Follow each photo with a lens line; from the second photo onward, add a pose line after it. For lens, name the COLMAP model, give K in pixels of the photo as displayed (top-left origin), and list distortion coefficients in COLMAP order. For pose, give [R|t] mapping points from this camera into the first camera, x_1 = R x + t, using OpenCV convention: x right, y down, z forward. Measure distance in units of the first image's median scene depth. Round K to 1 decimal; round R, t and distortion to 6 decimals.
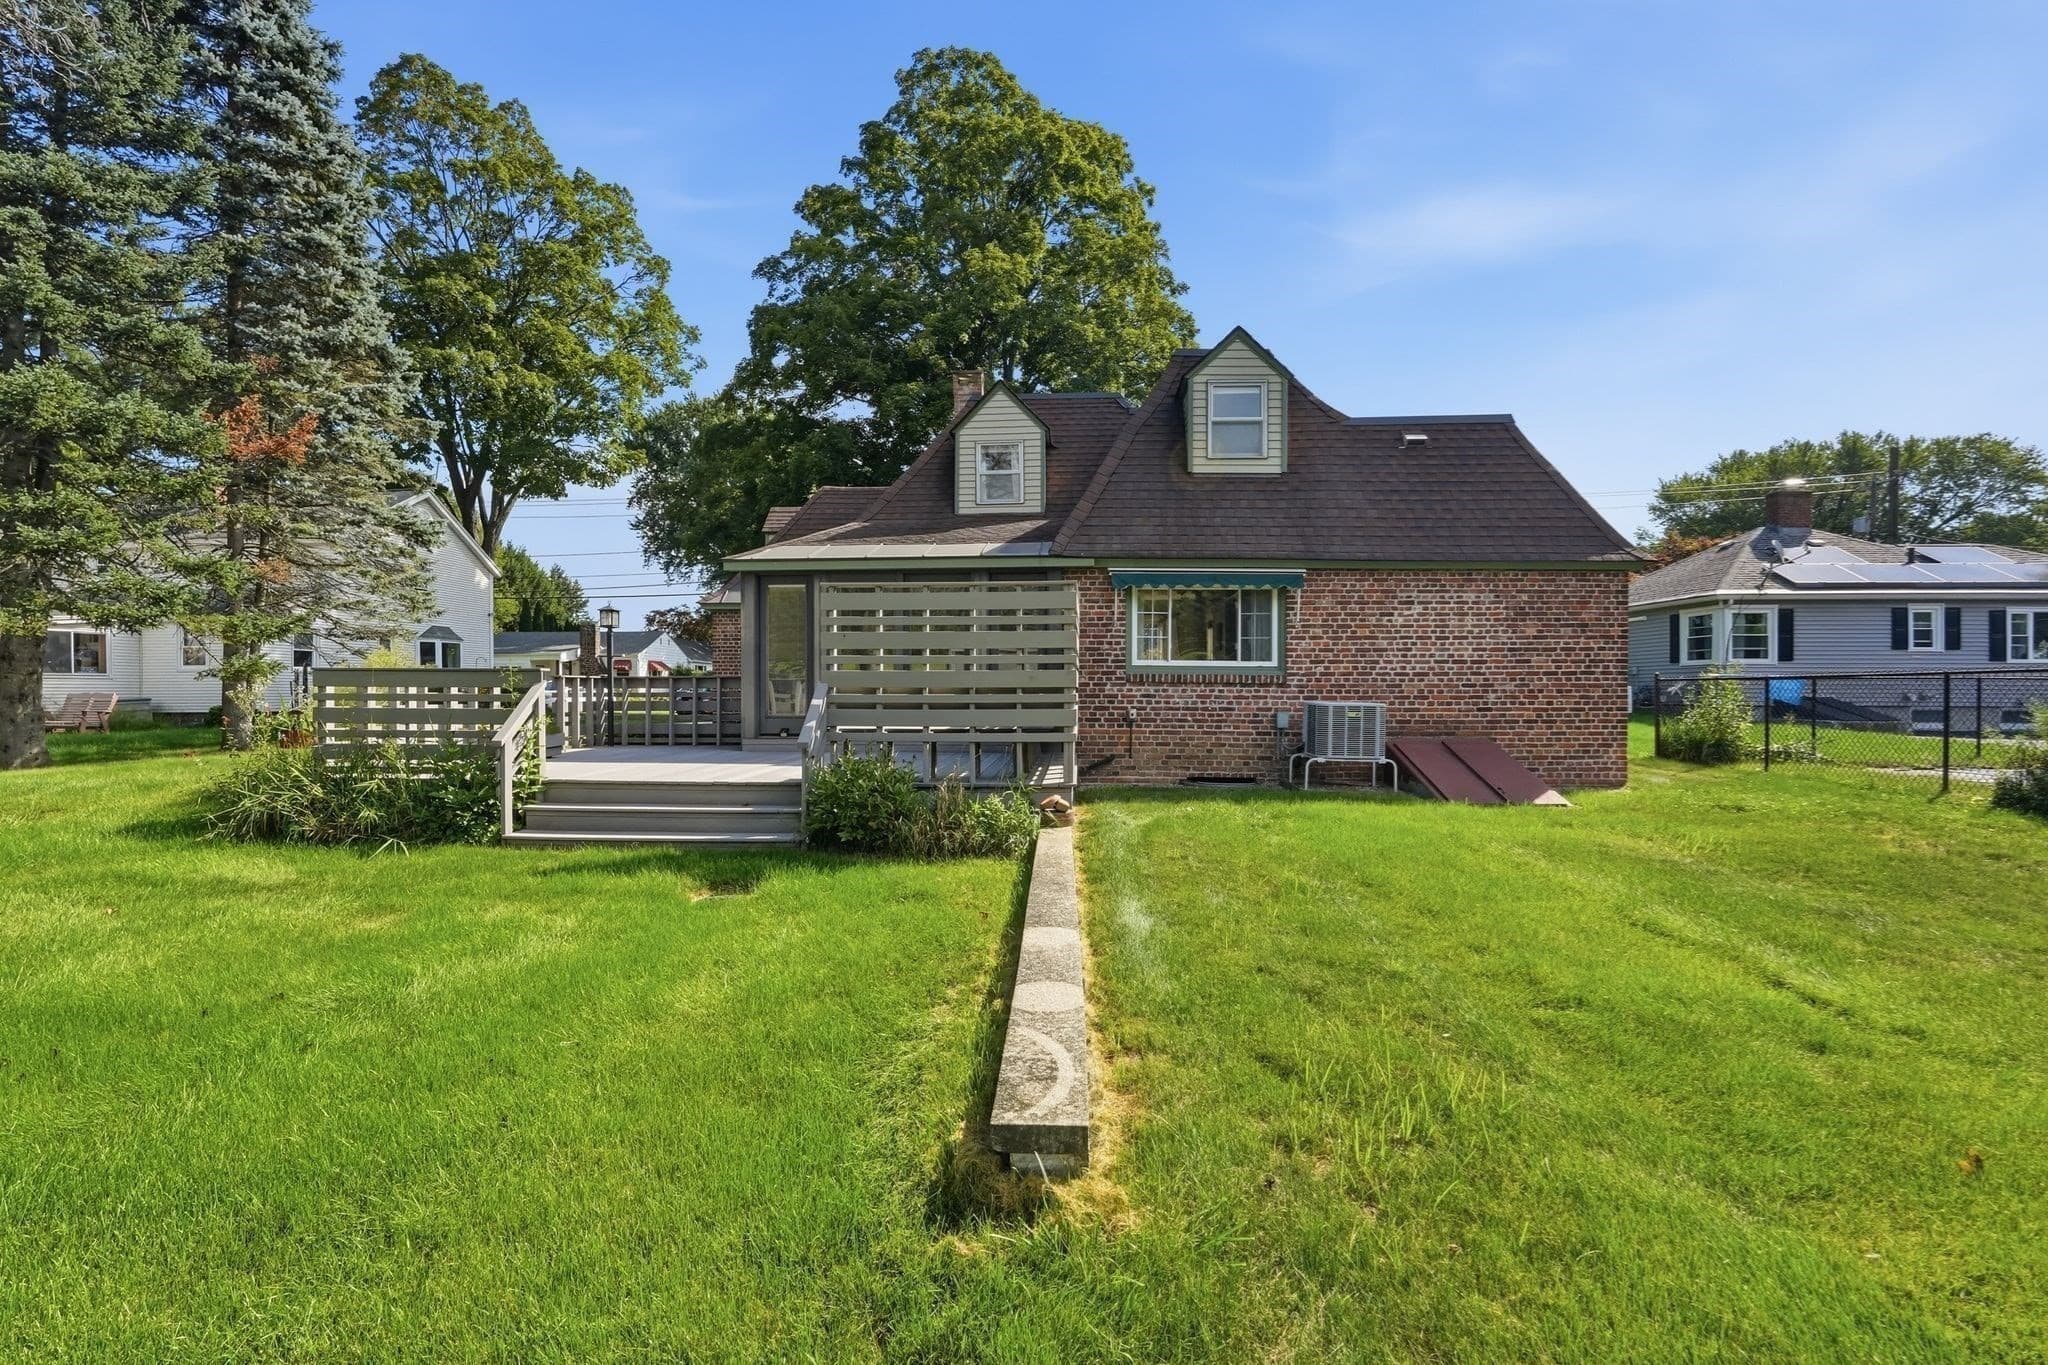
lens RADIAL K [[900.9, 0, 1010.2], [0, 900.9, 691.6], [0, 0, 1]] dist [-0.016803, 0.010893]
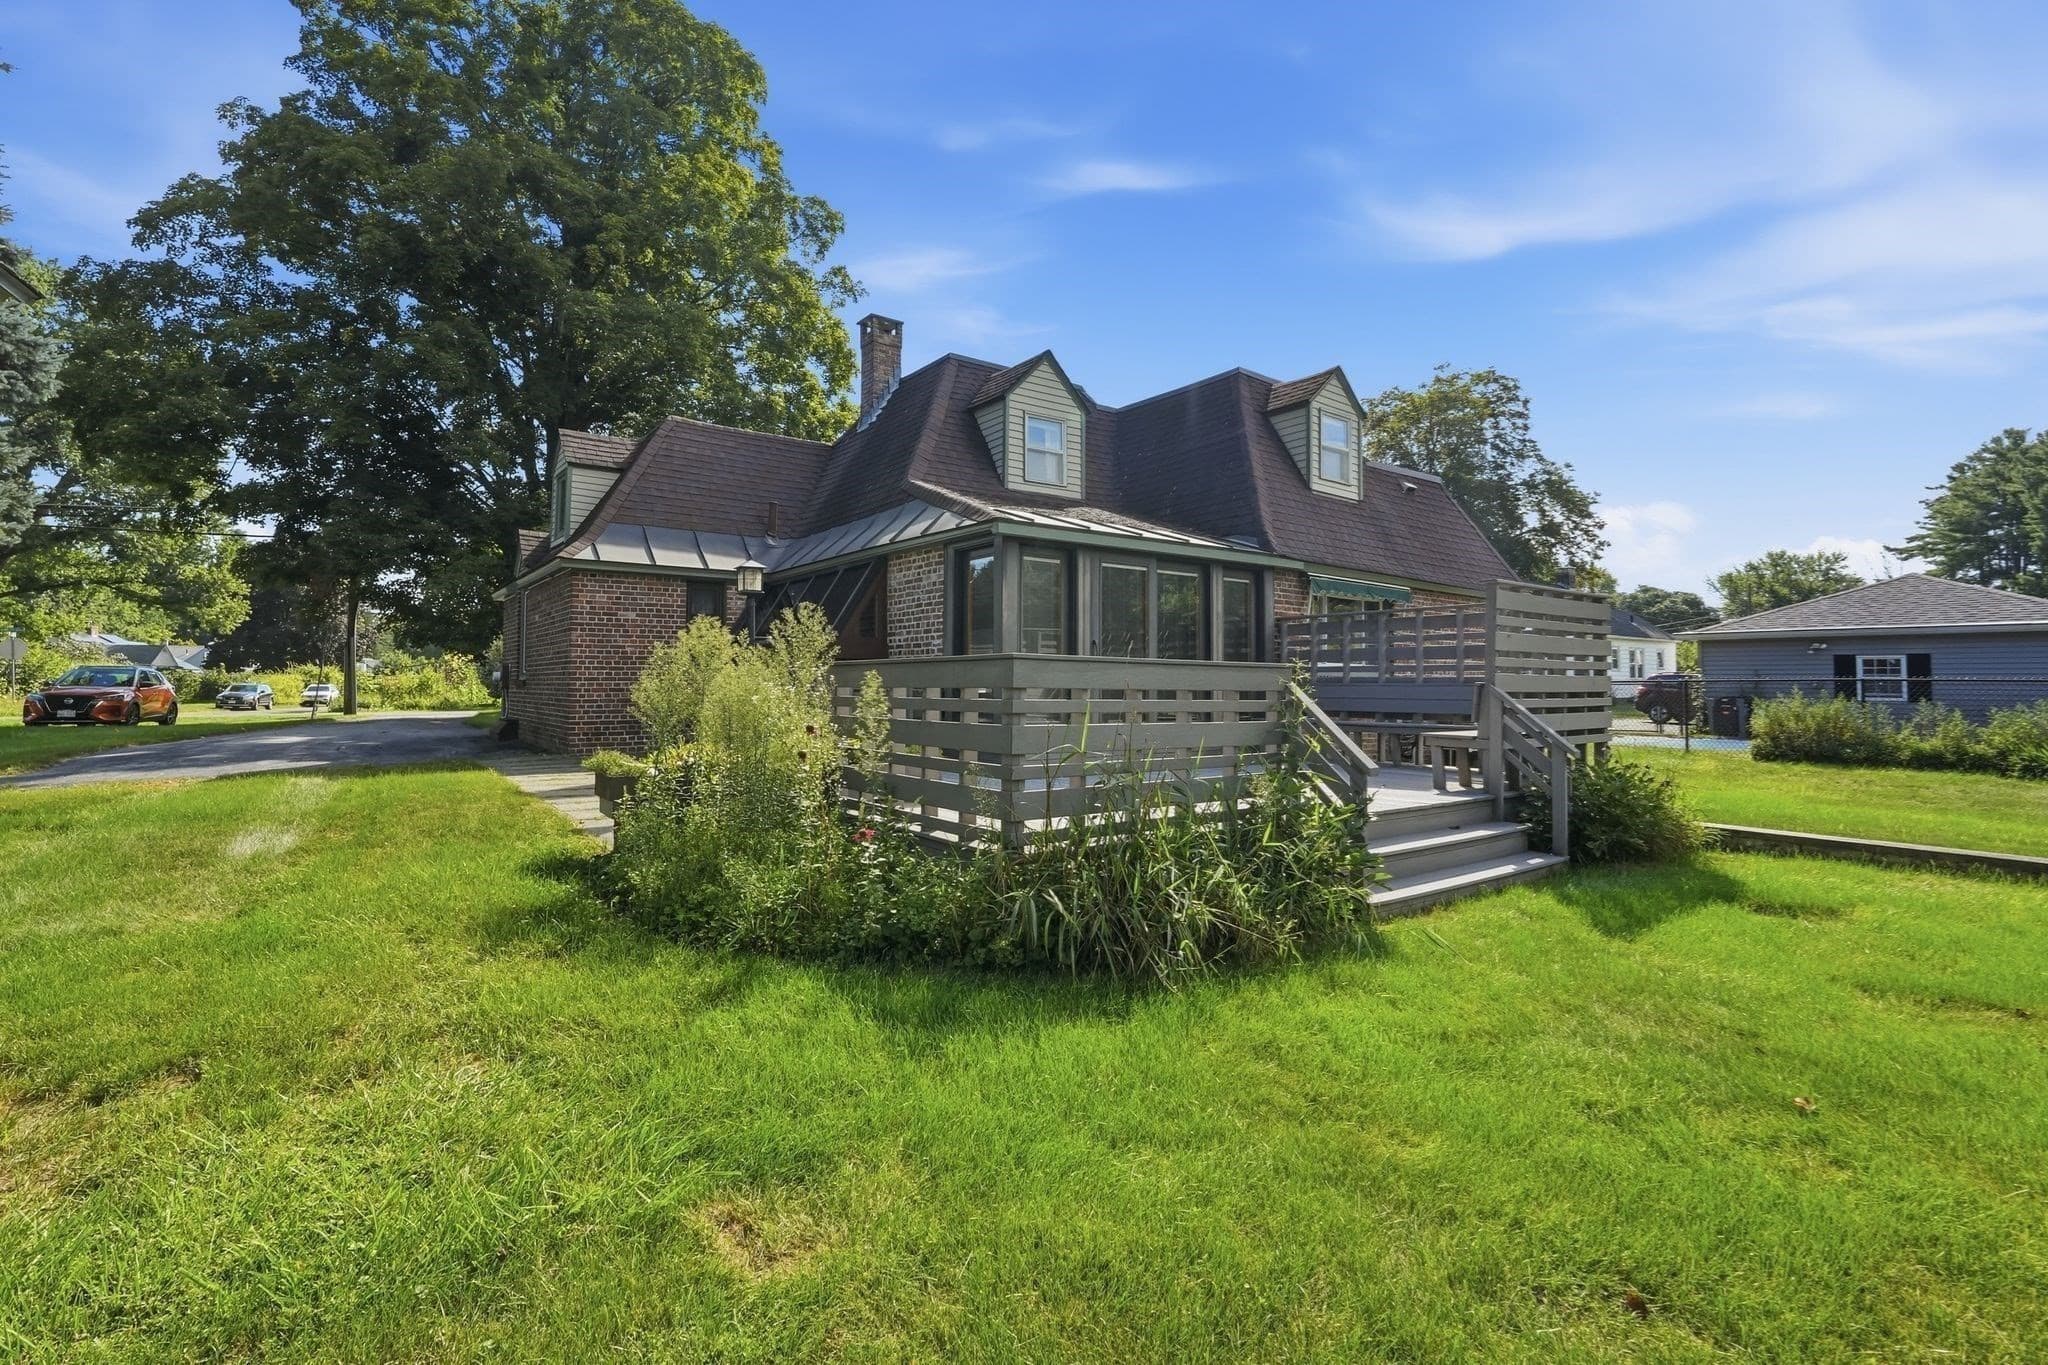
lens RADIAL K [[900.9, 0, 1010.2], [0, 900.9, 691.6], [0, 0, 1]] dist [-0.016803, 0.010893]
pose [[0.781390, 0.005561, 0.624018, -0.770238], [-0.006743, 0.999977, -0.000468, -0.001547], [-0.624007, -0.003842, 0.781409, 0.415241]]
